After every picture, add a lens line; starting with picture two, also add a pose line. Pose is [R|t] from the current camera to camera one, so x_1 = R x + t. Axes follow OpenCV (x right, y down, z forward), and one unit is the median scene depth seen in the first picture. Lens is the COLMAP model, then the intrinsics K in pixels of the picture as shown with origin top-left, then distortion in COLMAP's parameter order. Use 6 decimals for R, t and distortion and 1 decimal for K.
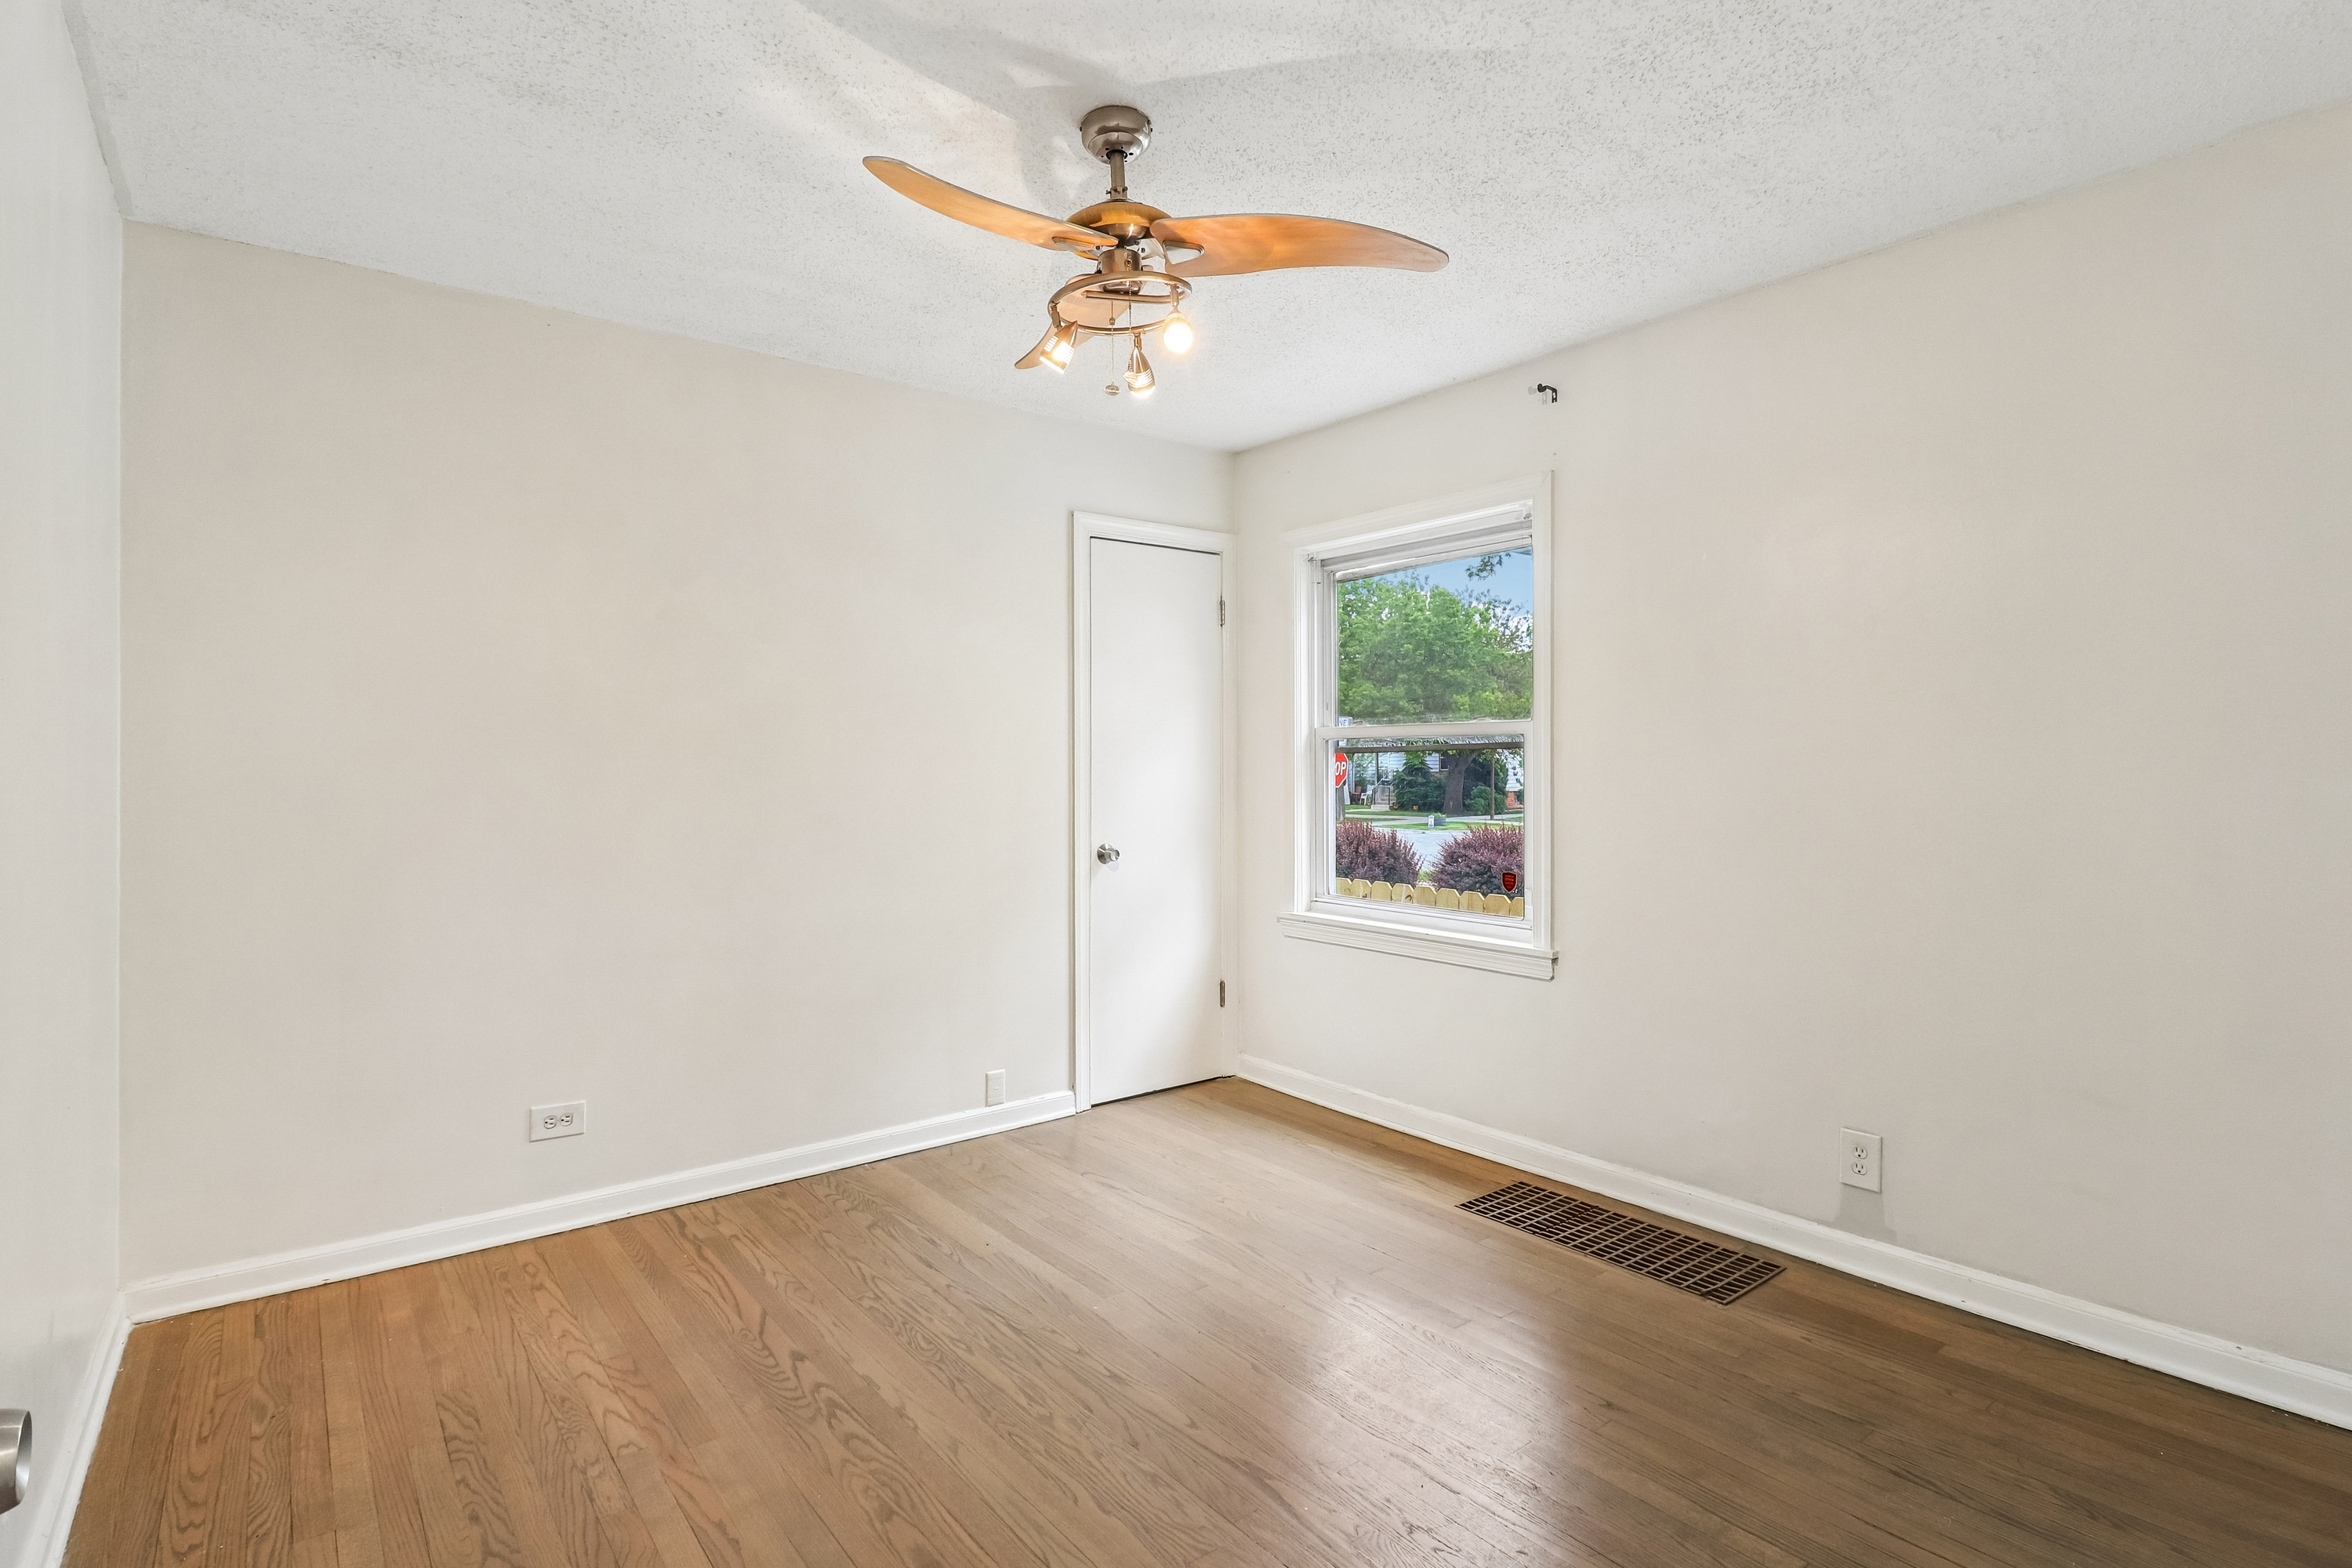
lens RADIAL K [[1129.1, 0, 1173.3], [0, 1129.1, 749.7], [0, 0, 1]] dist [-0.002009, -0.000176]
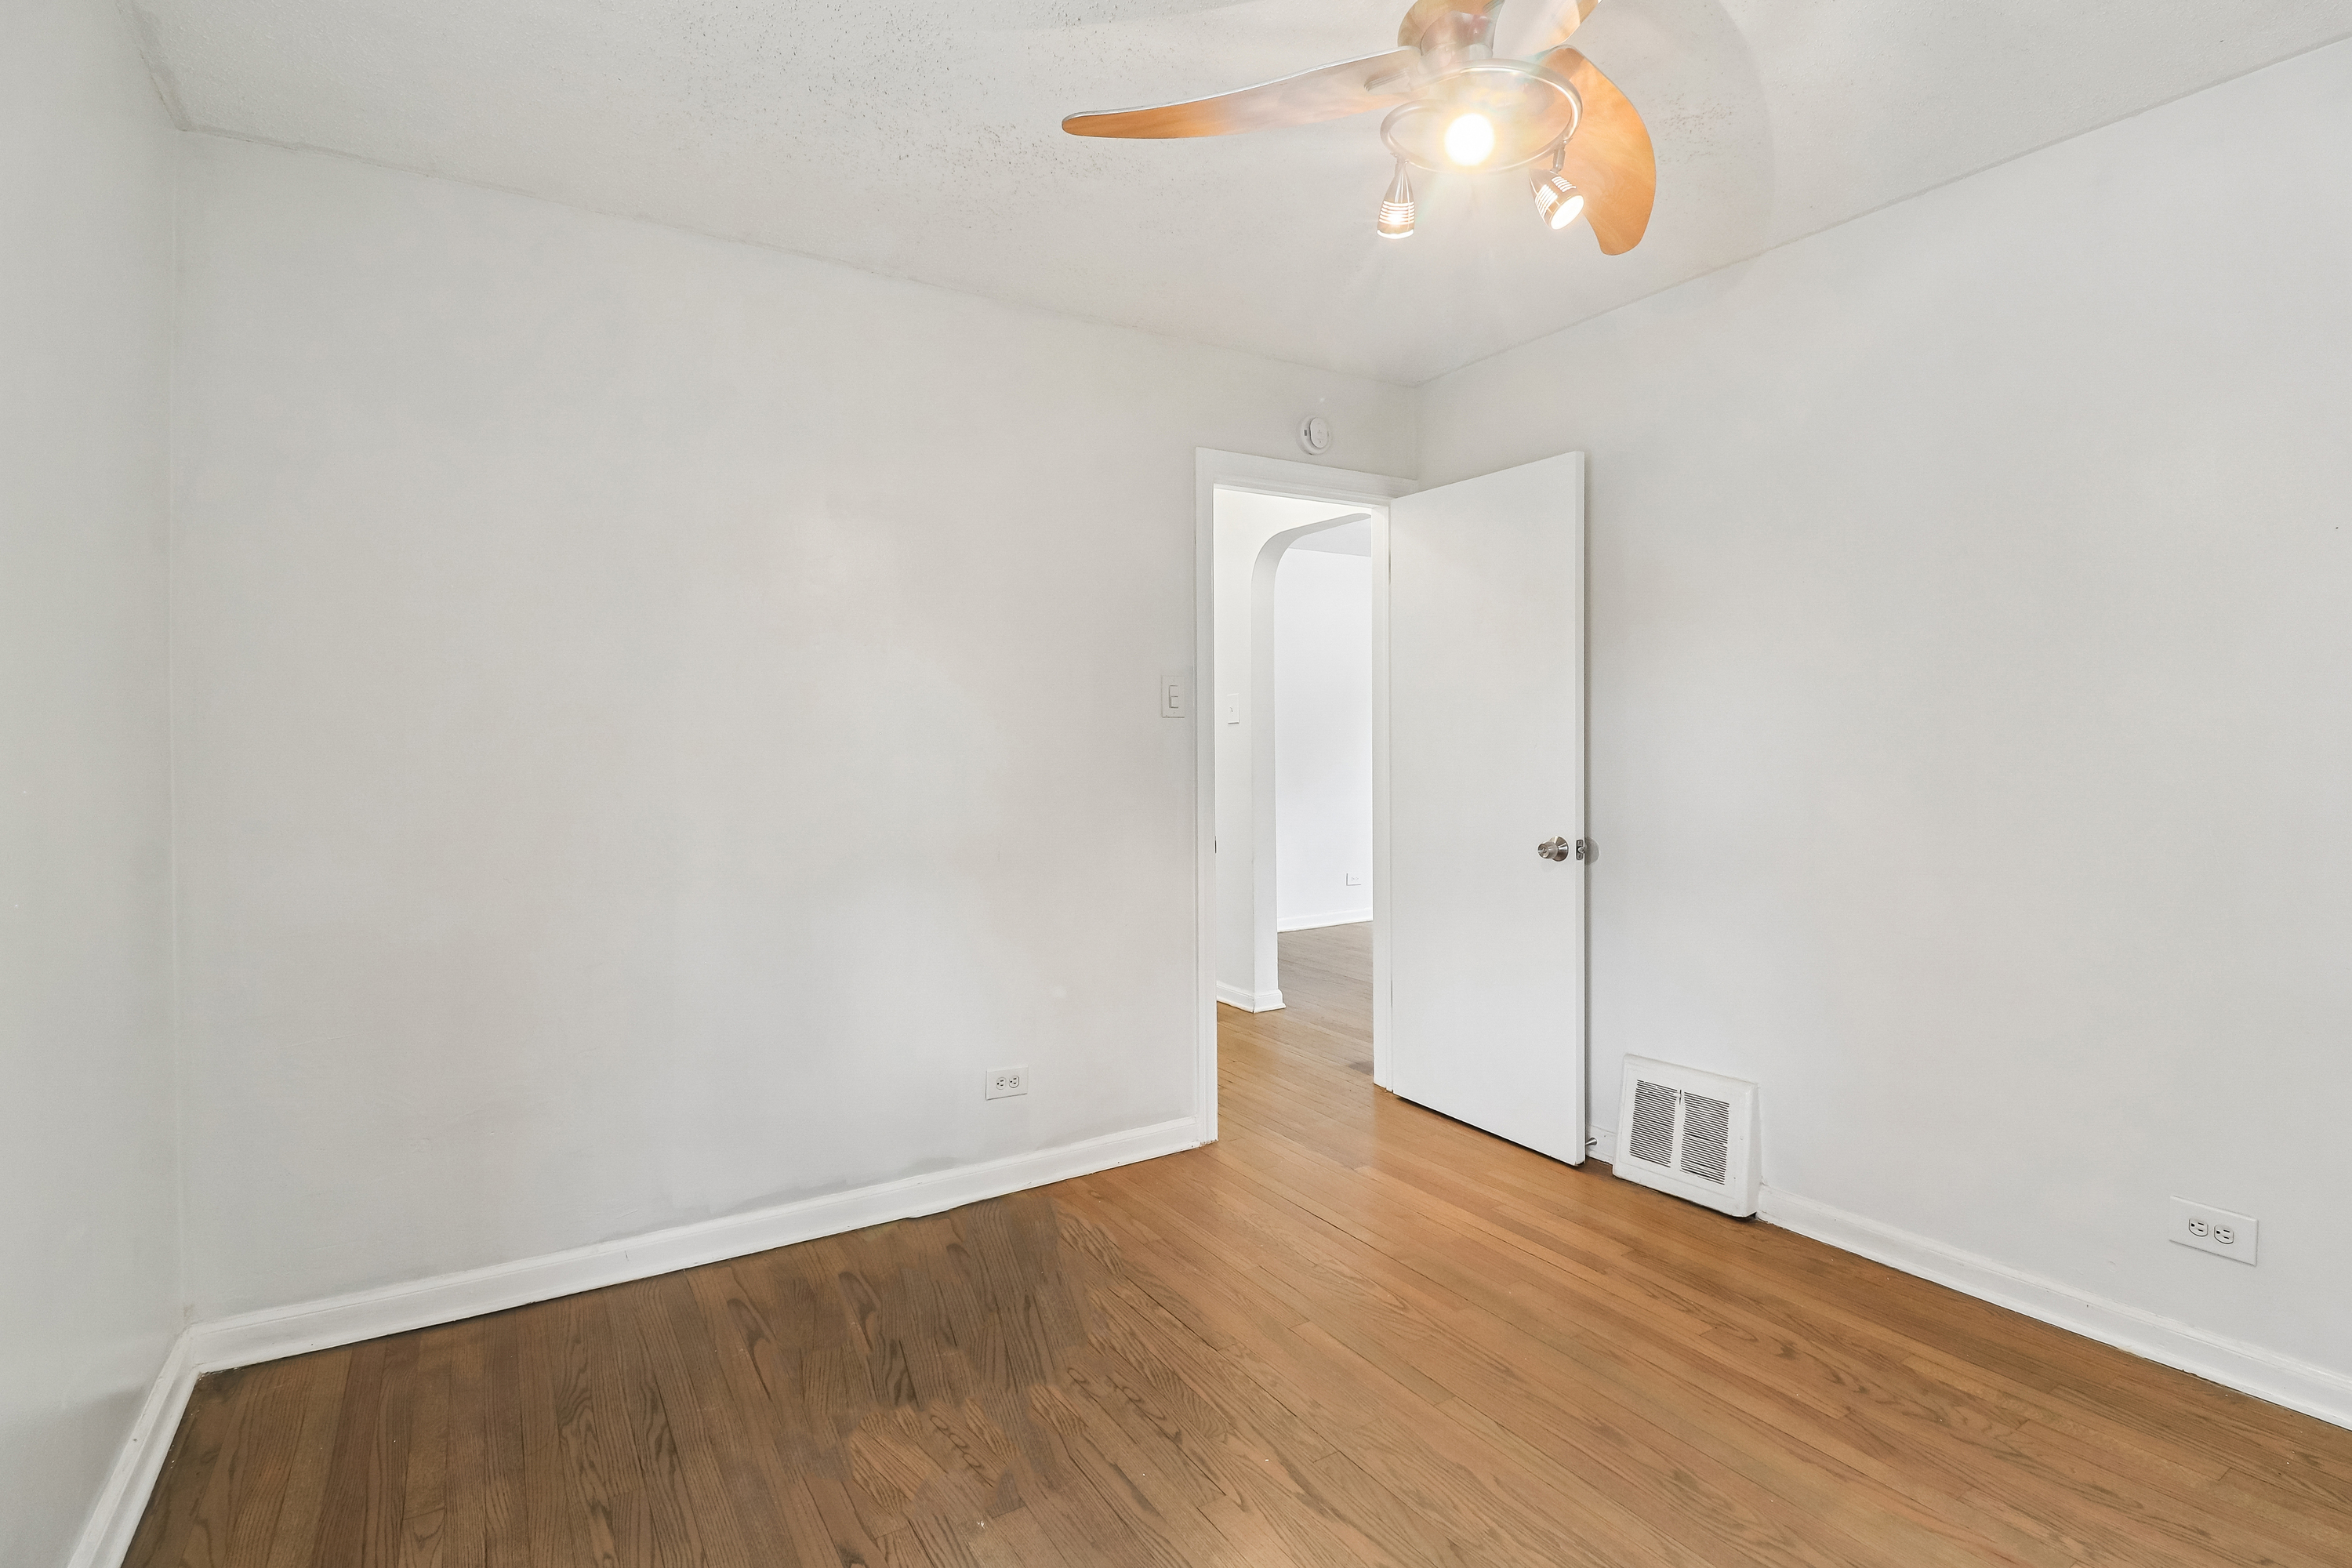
lens RADIAL K [[1129.1, 0, 1173.3], [0, 1129.1, 749.7], [0, 0, 1]] dist [-0.002009, -0.000176]
pose [[-0.994095, 0.005432, 0.108381, 0.084888], [0.004877, 0.999974, -0.005382, 0.023454], [-0.108407, -0.004822, -0.994095, 1.980890]]
